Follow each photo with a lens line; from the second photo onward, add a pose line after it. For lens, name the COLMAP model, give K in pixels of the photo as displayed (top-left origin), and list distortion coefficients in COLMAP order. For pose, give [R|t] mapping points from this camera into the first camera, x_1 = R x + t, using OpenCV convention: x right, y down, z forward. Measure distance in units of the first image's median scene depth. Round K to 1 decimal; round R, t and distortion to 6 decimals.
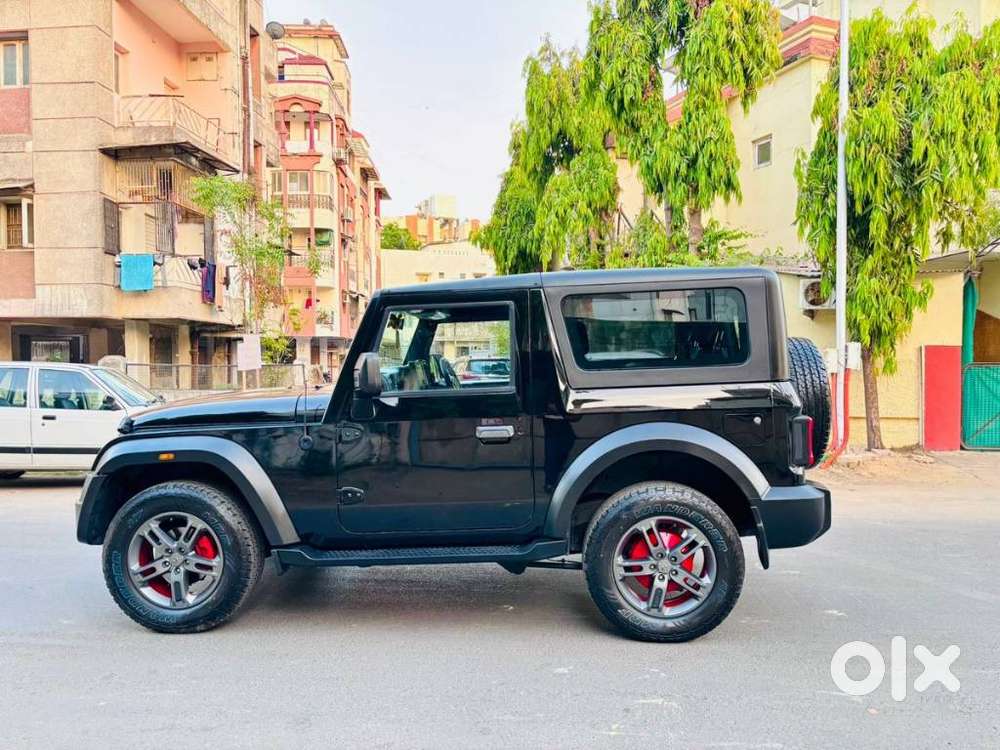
lens RADIAL K [[752.6, 0, 503.3], [0, 752.6, 377.8], [0, 0, 1]] dist [0.050146, -0.048844]
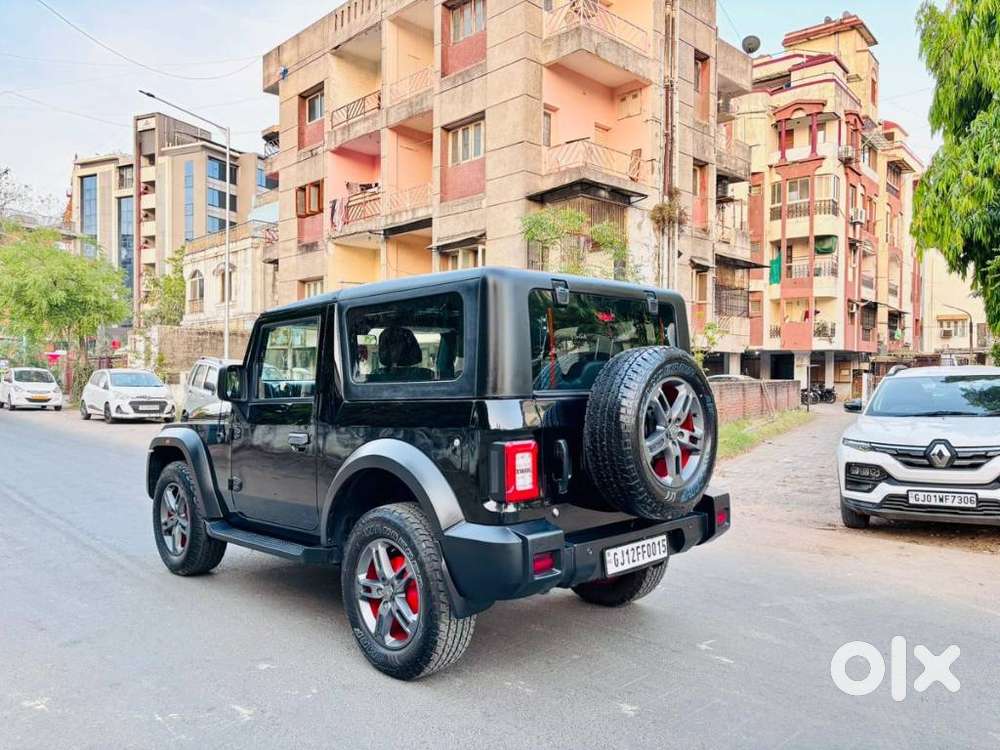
lens RADIAL K [[752.6, 0, 505.4], [0, 752.6, 377.2], [0, 0, 1]] dist [0.050146, -0.048844]
pose [[0.750940, 0.010603, -0.660285, 0.258713], [-0.024107, 0.999645, -0.011365, -0.002936], [0.659930, 0.024452, 0.750929, 0.106301]]
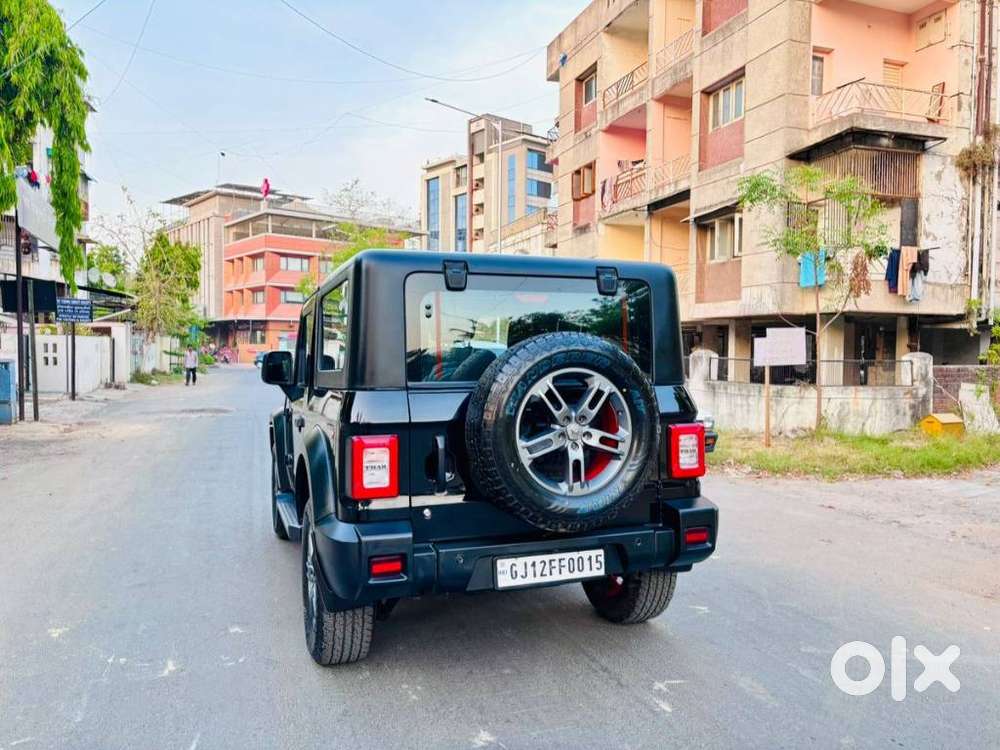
lens RADIAL K [[752.6, 0, 501.2], [0, 752.6, 379.2], [0, 0, 1]] dist [0.050146, -0.048844]
pose [[0.409703, 0.040449, -0.911322, 0.322868], [-0.029028, 0.999089, 0.031294, -0.010224], [0.911757, 0.013633, 0.410503, 0.225757]]
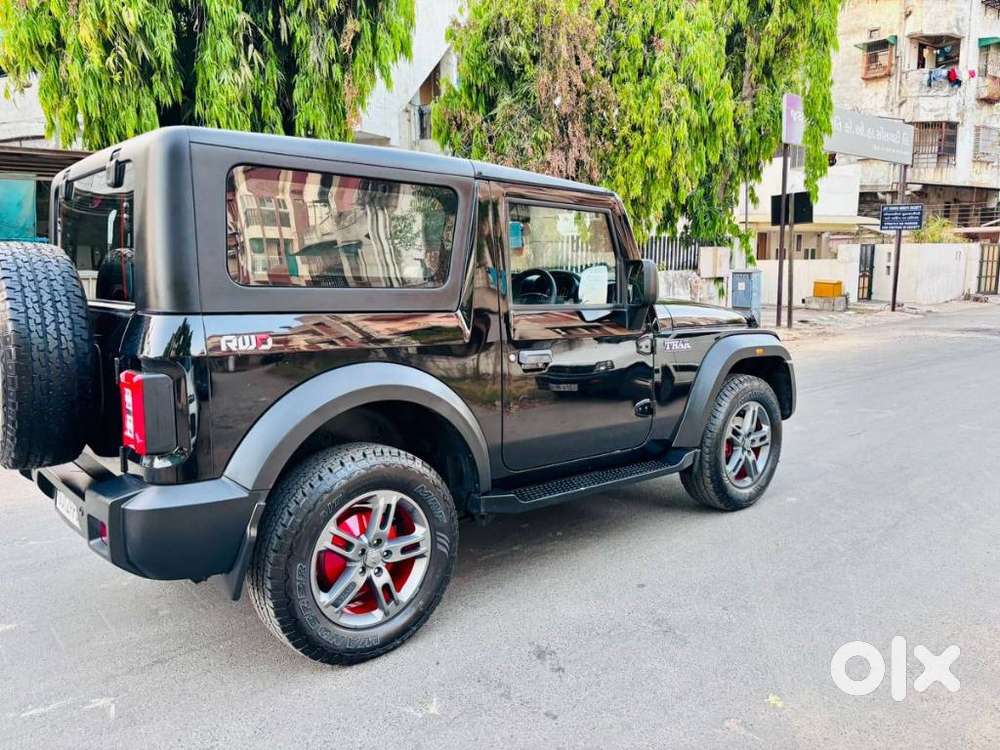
lens RADIAL K [[752.6, 0, 504.9], [0, 752.6, 371.1], [0, 0, 1]] dist [0.050146, -0.048844]
pose [[-0.703397, 0.112942, -0.701767, 0.179557], [-0.003555, 0.986724, 0.162366, -0.017324], [0.710788, 0.116702, -0.693657, 0.562989]]
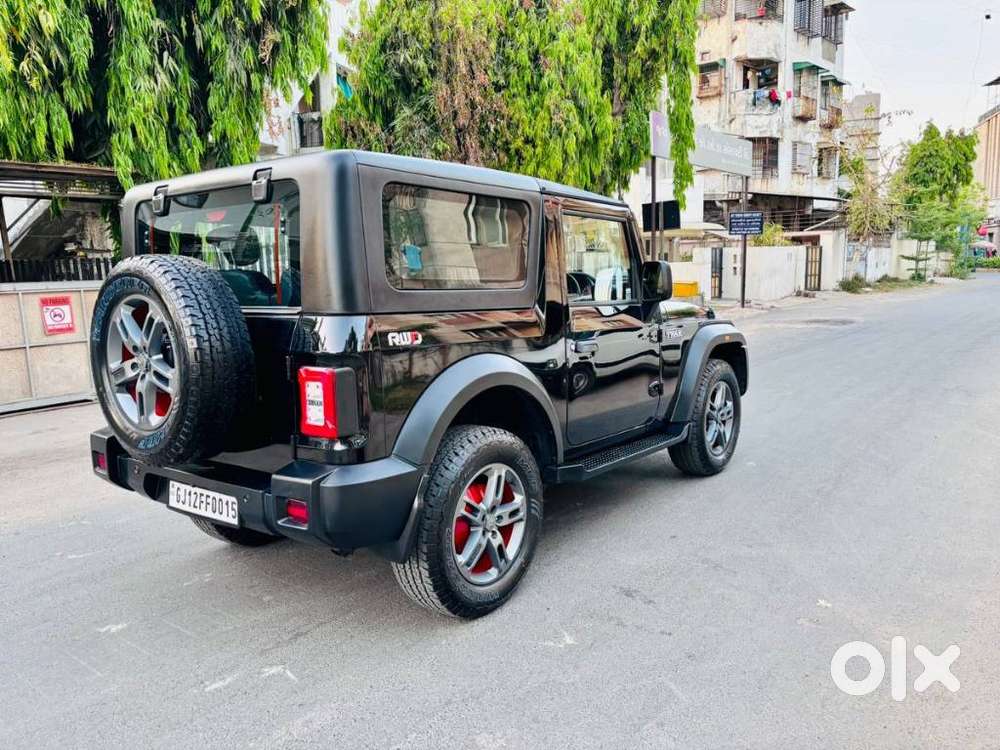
lens RADIAL K [[752.6, 0, 506.5], [0, 752.6, 377.5], [0, 0, 1]] dist [0.050146, -0.048844]
pose [[-0.545194, 0.142361, -0.826133, 0.251117], [0.012799, 0.986774, 0.161596, -0.016903], [0.838212, 0.077527, -0.539806, 0.529797]]
